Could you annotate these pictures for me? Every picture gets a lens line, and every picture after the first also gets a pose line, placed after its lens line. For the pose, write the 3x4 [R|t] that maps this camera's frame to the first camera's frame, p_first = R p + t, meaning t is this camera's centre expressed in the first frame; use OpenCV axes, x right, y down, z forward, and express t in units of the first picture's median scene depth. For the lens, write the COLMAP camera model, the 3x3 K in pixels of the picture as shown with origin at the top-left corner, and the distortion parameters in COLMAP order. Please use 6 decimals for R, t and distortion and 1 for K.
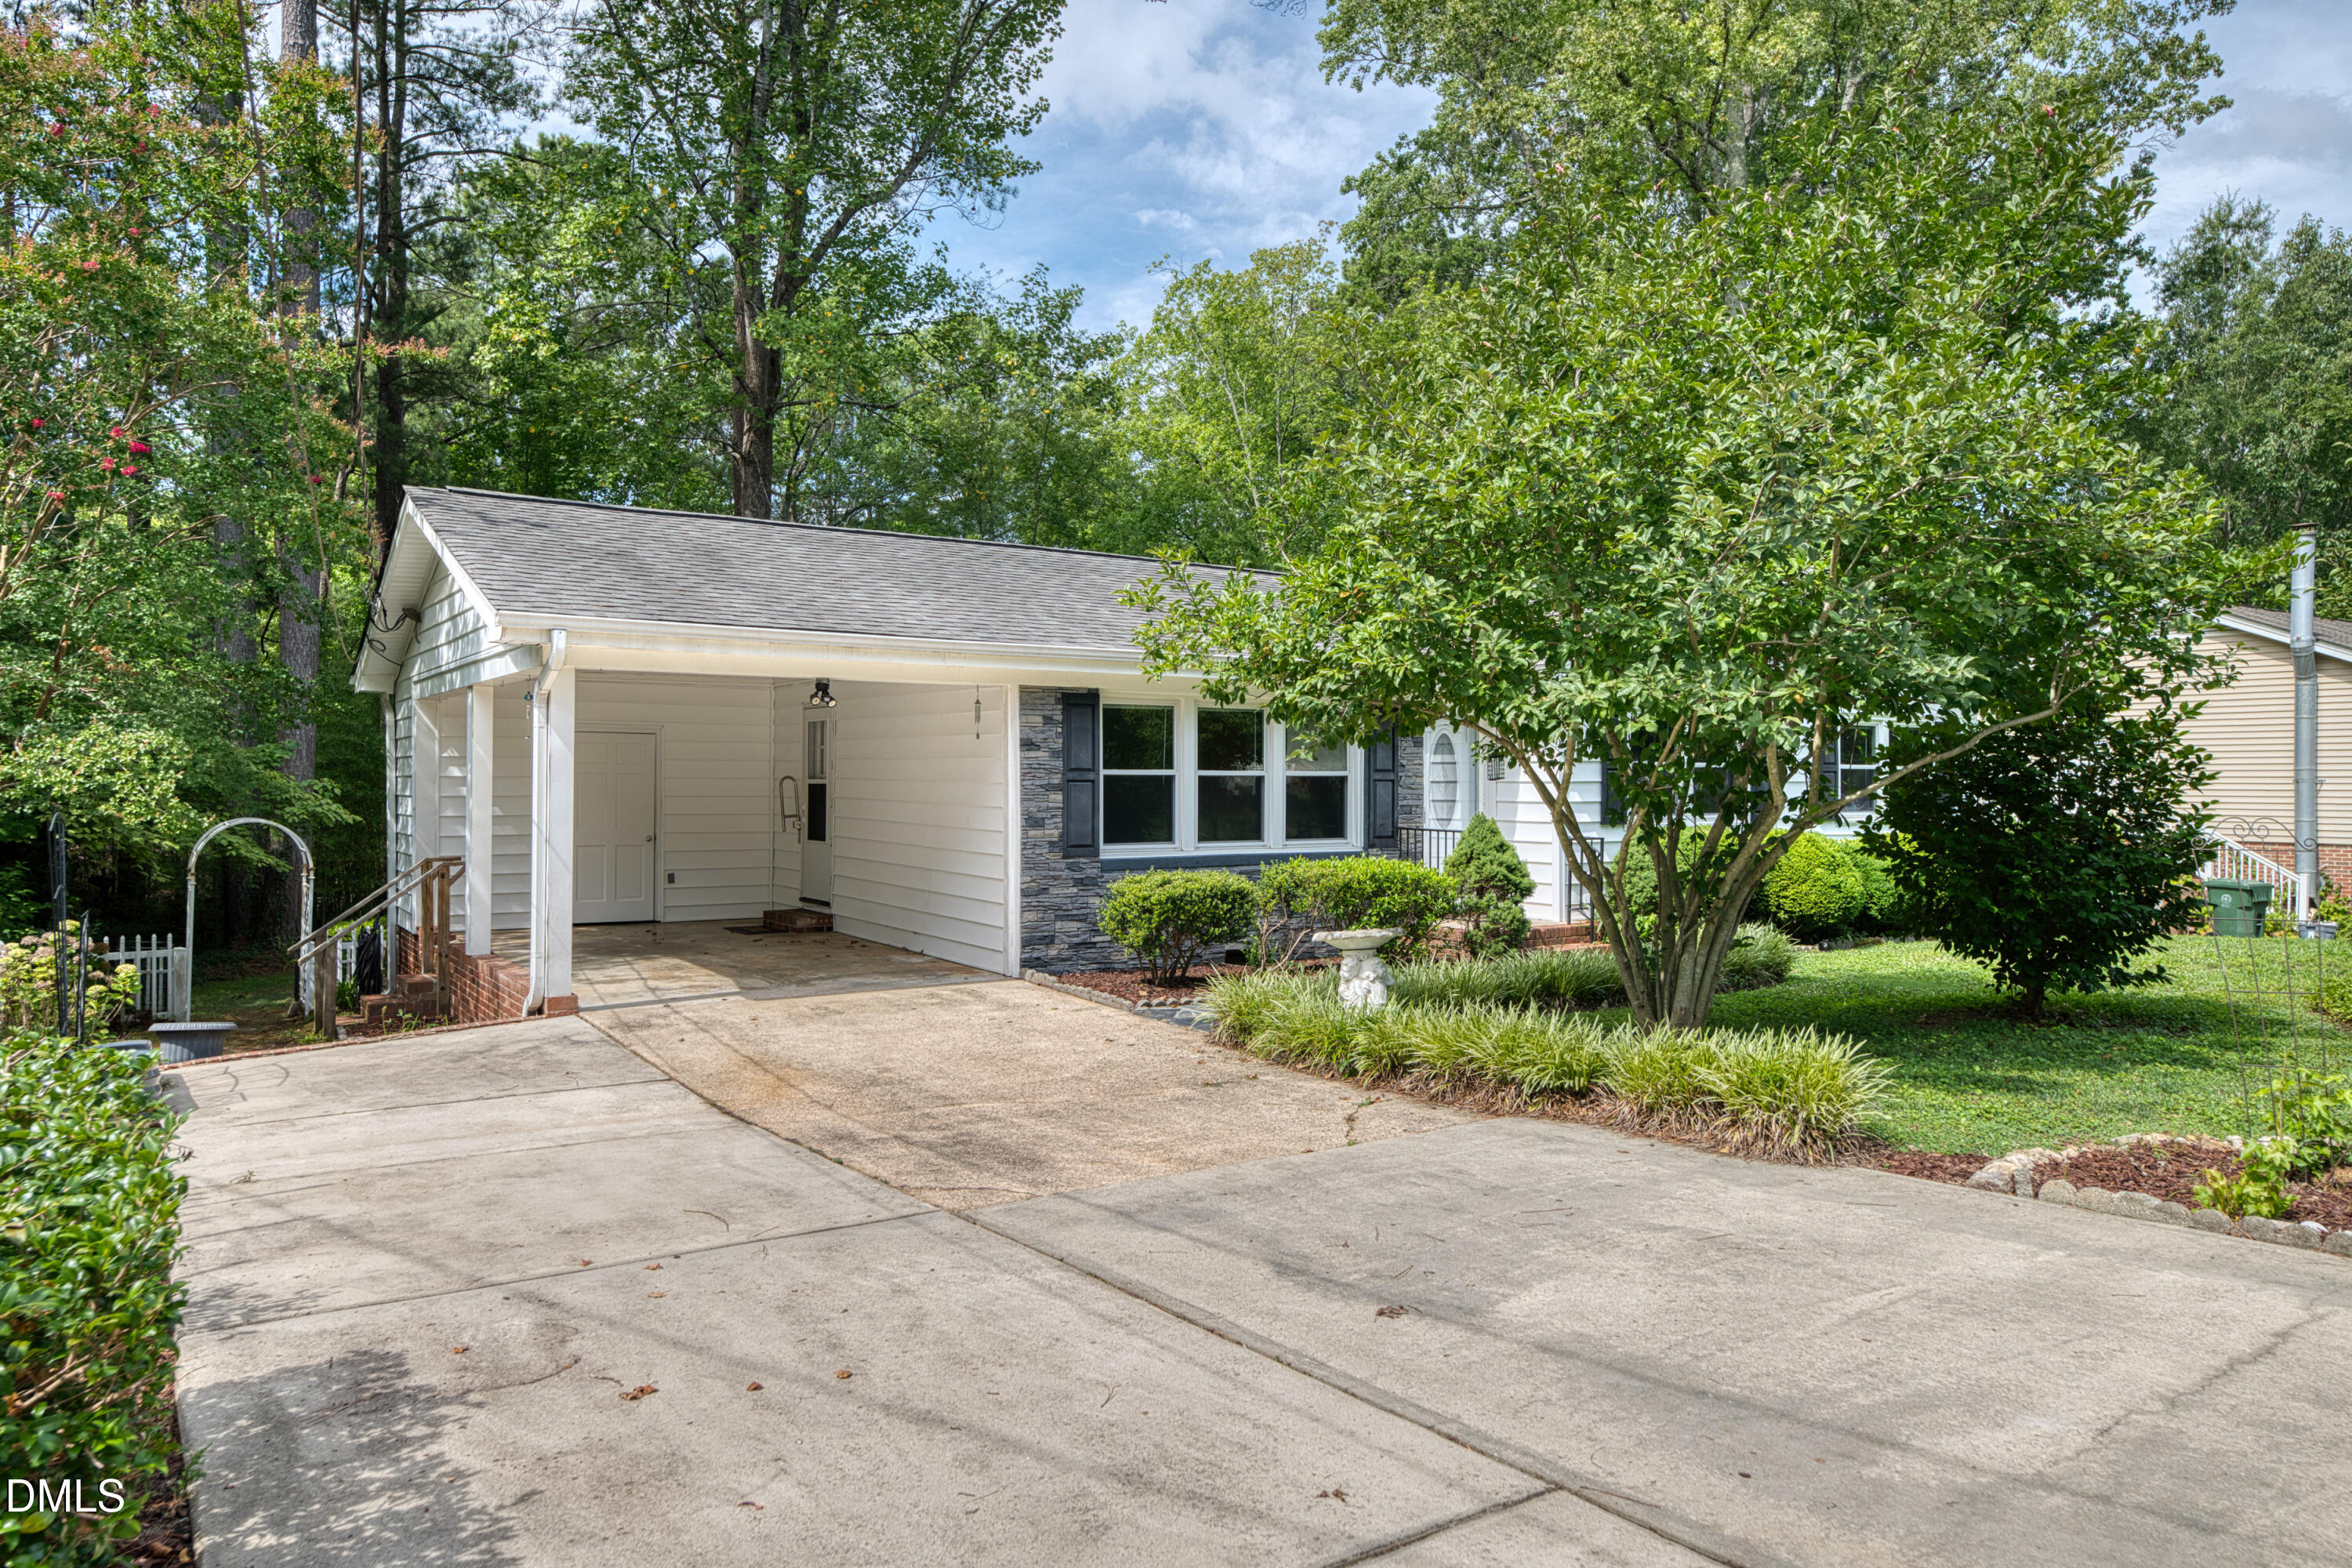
lens RADIAL K [[1564.7, 0, 1171.8], [0, 1564.7, 788.0], [0, 0, 1]] dist [0.029965, 0.000895]
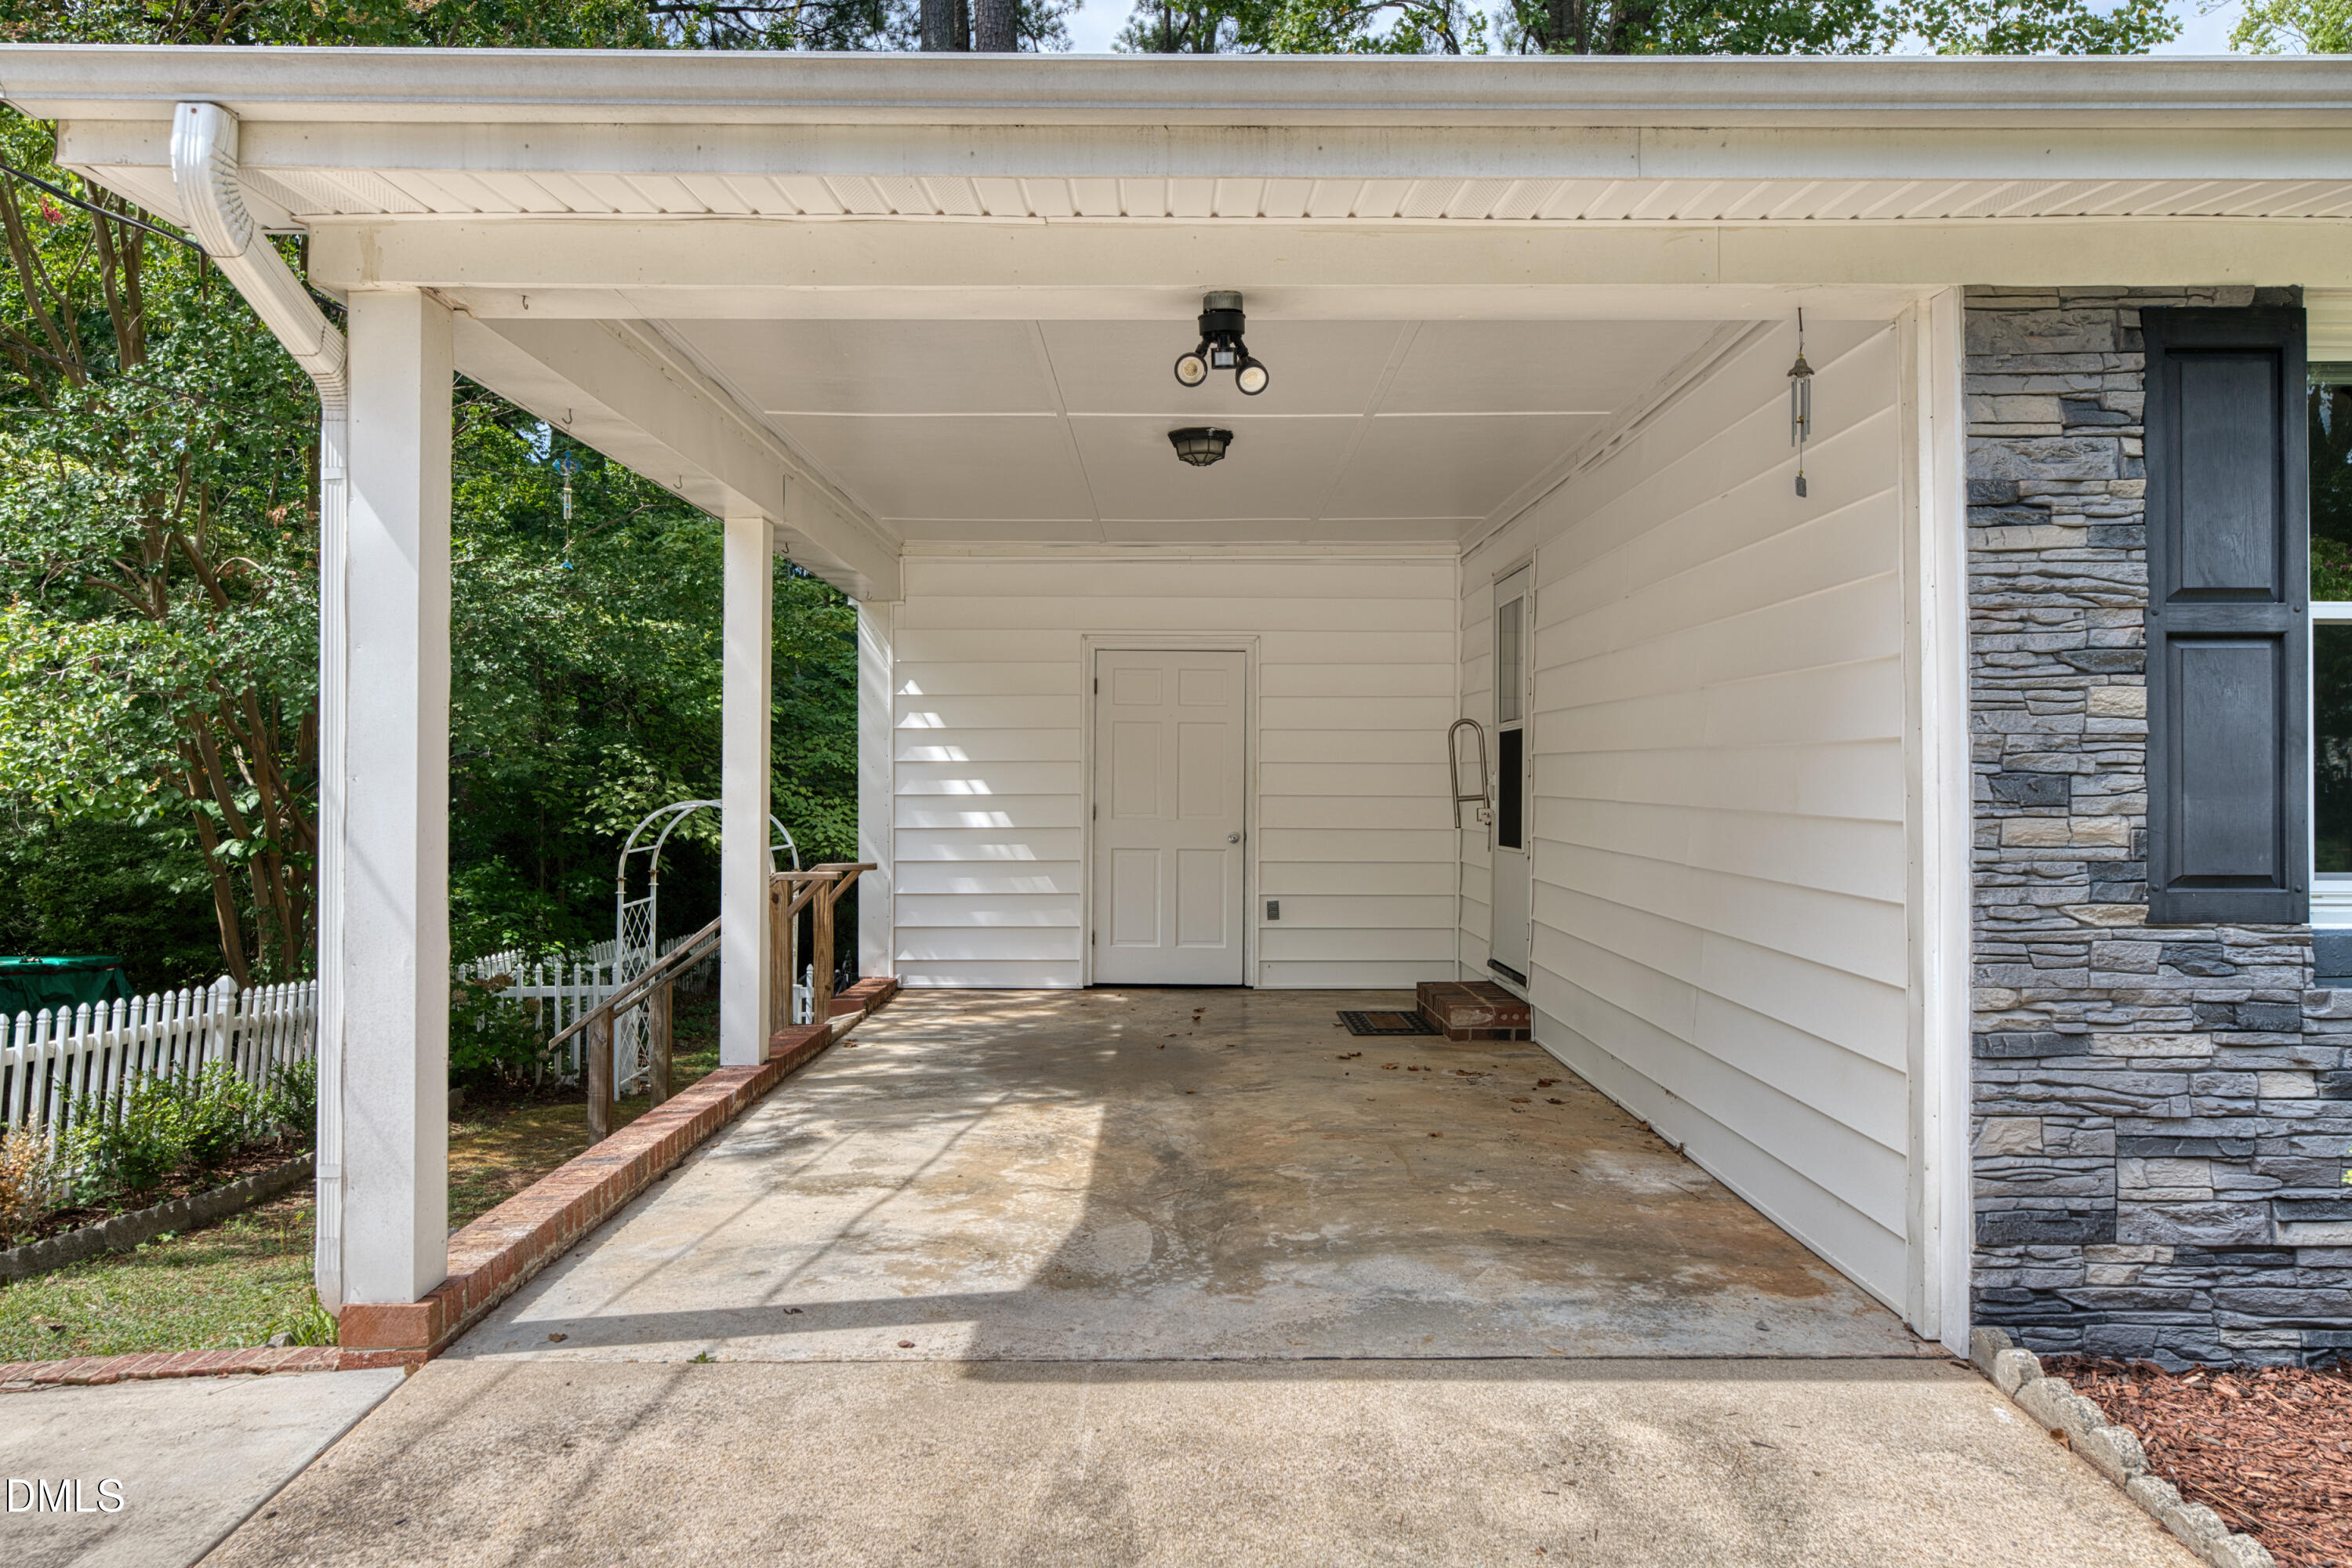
lens RADIAL K [[1564.7, 0, 1171.8], [0, 1564.7, 788.0], [0, 0, 1]] dist [0.029965, 0.000895]
pose [[0.837477, -0.004610, -0.546453, -0.060964], [0.002387, 0.999986, -0.004777, 0.022003], [0.546468, 0.002697, 0.837476, 0.675144]]
